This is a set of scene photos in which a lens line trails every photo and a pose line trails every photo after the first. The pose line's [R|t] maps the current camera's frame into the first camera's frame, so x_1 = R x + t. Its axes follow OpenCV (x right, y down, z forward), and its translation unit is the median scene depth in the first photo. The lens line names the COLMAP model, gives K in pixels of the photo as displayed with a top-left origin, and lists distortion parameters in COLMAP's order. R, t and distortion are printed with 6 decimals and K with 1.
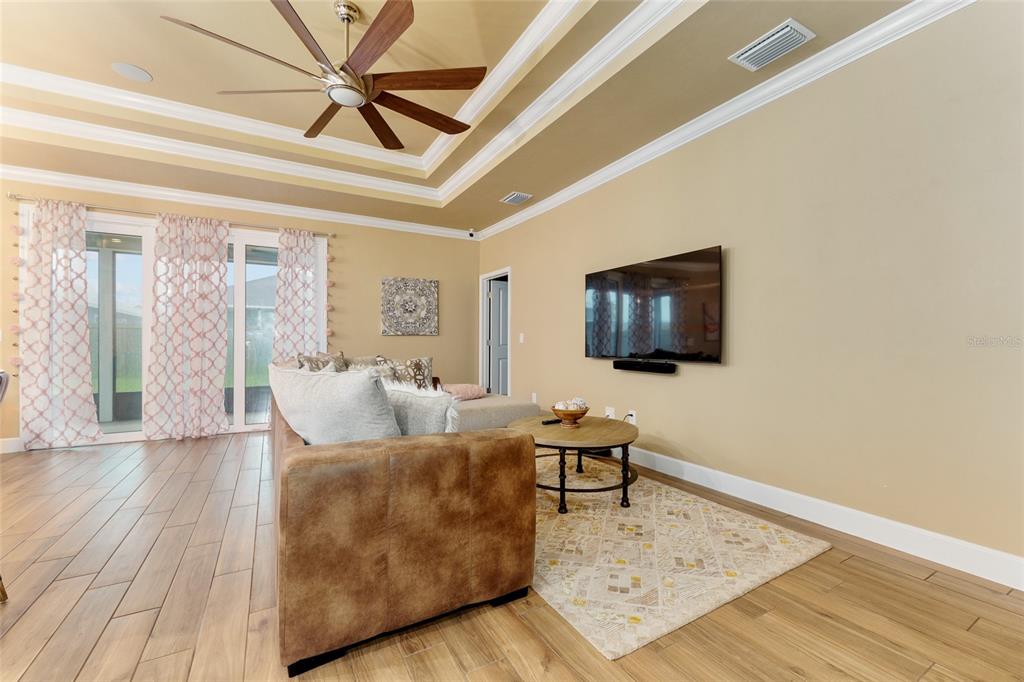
lens RADIAL K [[422.7, 0, 511.5], [0, 422.7, 344.6], [0, 0, 1]] dist [-0.000548, -0.000169]
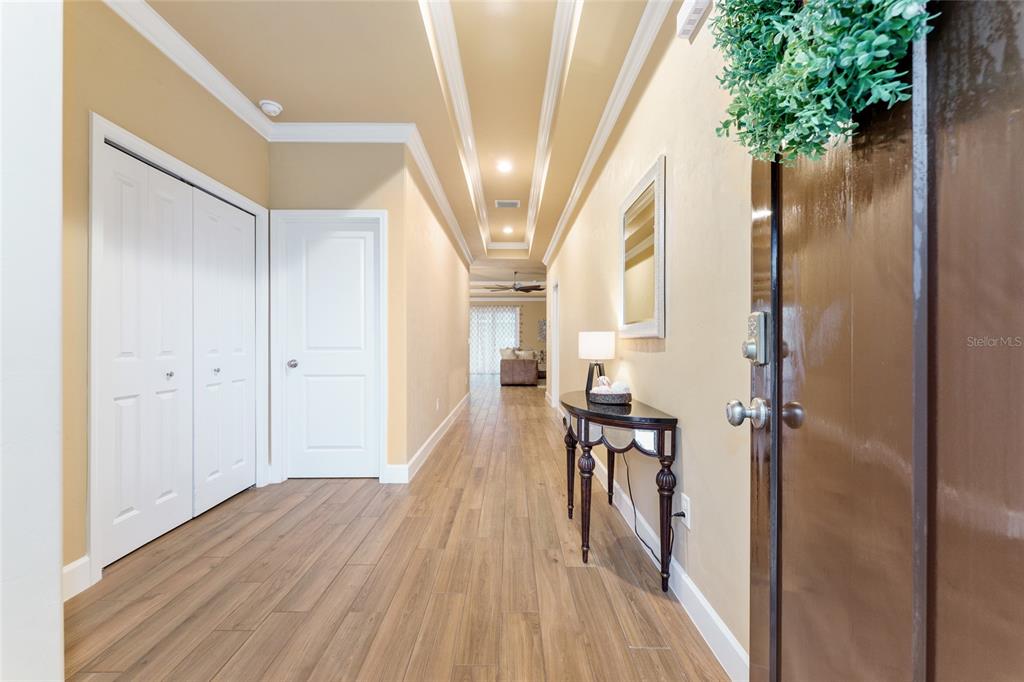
lens RADIAL K [[411.7, 0, 512.0], [0, 411.7, 341.0], [0, 0, 1]] dist [-0.000349, -0.000307]
pose [[0.874160, -0.003071, -0.485628, 1.172422], [-0.002723, 0.999933, -0.011224, 0.007670], [0.485630, 0.011134, 0.874094, -1.949902]]
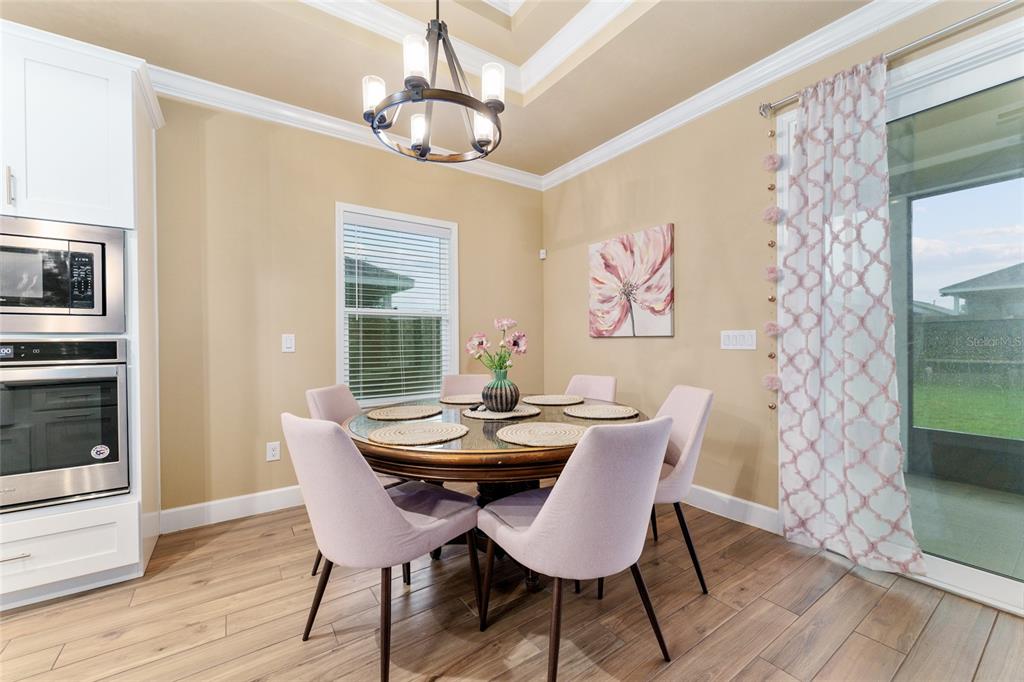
lens RADIAL K [[408.0, 0, 512.0], [0, 408.0, 343.8], [0, 0, 1]] dist [-0.000026, -0.000095]
pose [[0.090761, 0.002417, -0.995870, -0.659472], [0.004447, 0.999986, 0.002833, -0.020449], [0.995863, -0.004686, 0.090749, 0.605016]]
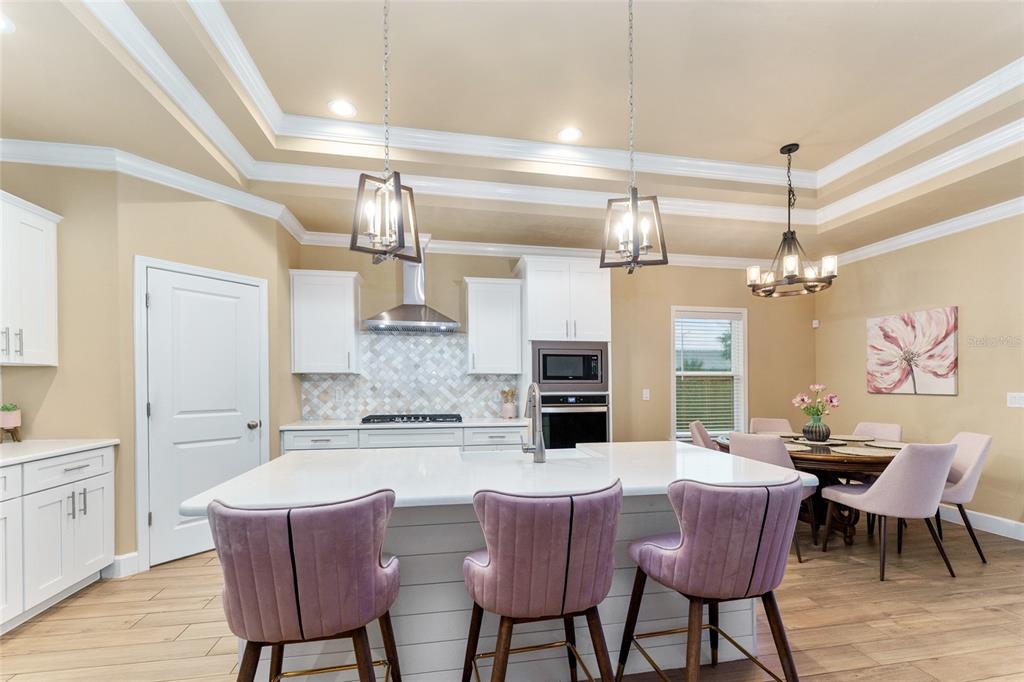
lens RADIAL K [[419.4, 0, 515.2], [0, 419.4, 381.3], [0, 0, 1]] dist [-0.003000, -0.000662]
pose [[-0.332779, -0.005860, -0.942986, -0.119332], [-0.005271, 0.999977, -0.004354, -0.053435], [0.942990, 0.003521, -0.332803, 0.321645]]
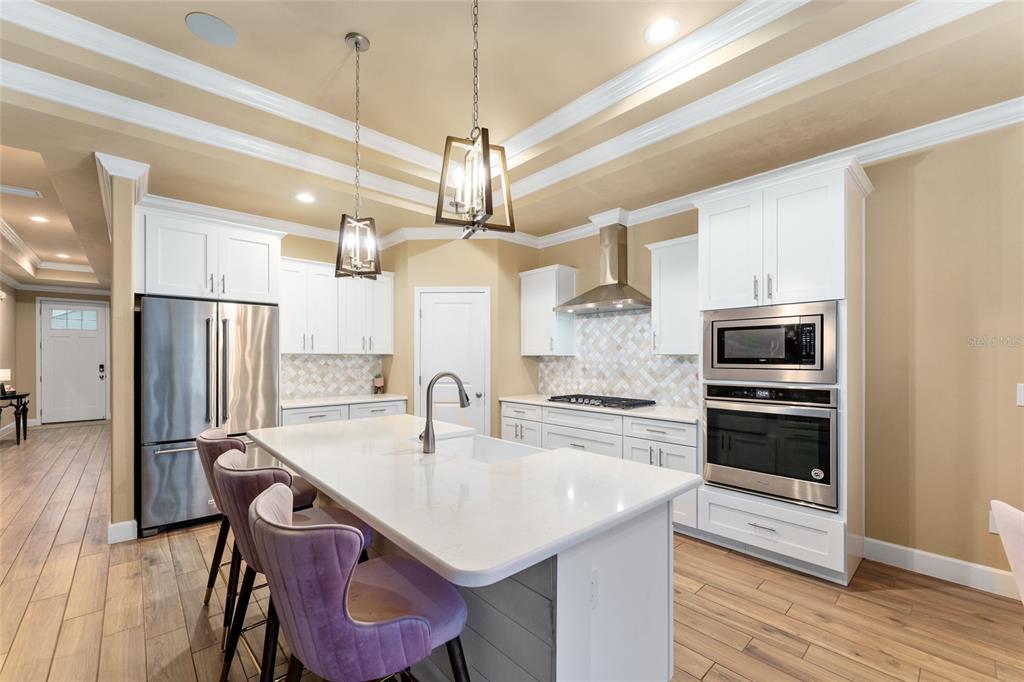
lens RADIAL K [[414.4, 0, 509.4], [0, 414.4, 358.6], [0, 0, 1]] dist [-0.000912, -0.000333]
pose [[-0.975196, -0.003036, -0.221320, -0.576957], [-0.004379, 0.999975, 0.005574, -0.072526], [0.221298, 0.006405, -0.975185, 0.680711]]
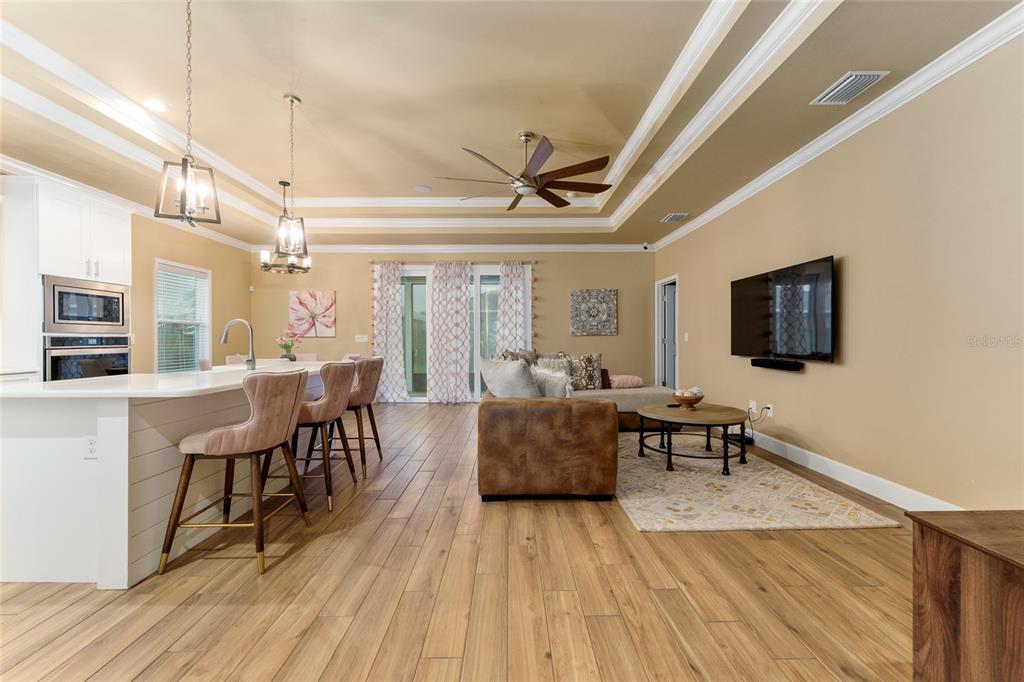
lens RADIAL K [[411.7, 0, 512.0], [0, 411.7, 341.0], [0, 0, 1]] dist [-0.000349, -0.000307]
pose [[0.872320, -0.002597, -0.488928, 0.214384], [0.003647, 0.999993, 0.001196, -0.011860], [0.488921, -0.002826, 0.872323, -0.255321]]
